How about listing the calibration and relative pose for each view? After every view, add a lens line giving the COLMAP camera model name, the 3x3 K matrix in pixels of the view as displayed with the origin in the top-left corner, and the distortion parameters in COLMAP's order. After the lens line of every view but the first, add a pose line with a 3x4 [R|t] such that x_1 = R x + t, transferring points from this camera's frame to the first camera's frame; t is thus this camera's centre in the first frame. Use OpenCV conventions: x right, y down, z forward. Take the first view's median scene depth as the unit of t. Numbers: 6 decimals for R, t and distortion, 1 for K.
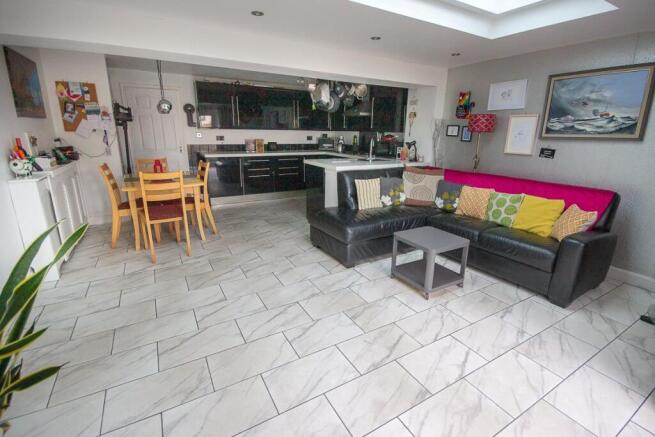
lens RADIAL K [[306.2, 0, 334.3], [0, 306.2, 215.3], [0, 0, 1]] dist [0.026257, -0.020349]
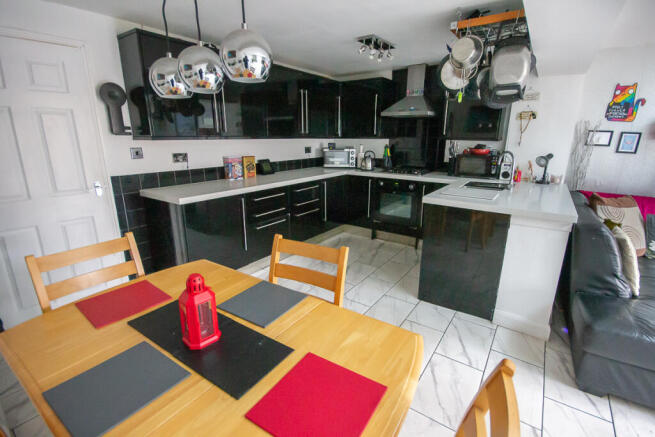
lens RADIAL K [[306.2, 0, 334.3], [0, 306.2, 215.3], [0, 0, 1]] dist [0.026257, -0.020349]
pose [[0.905573, -0.116546, 0.407867, -0.616505], [0.120022, 0.992623, 0.017154, -0.236565], [-0.406857, 0.033419, 0.912880, 0.778759]]
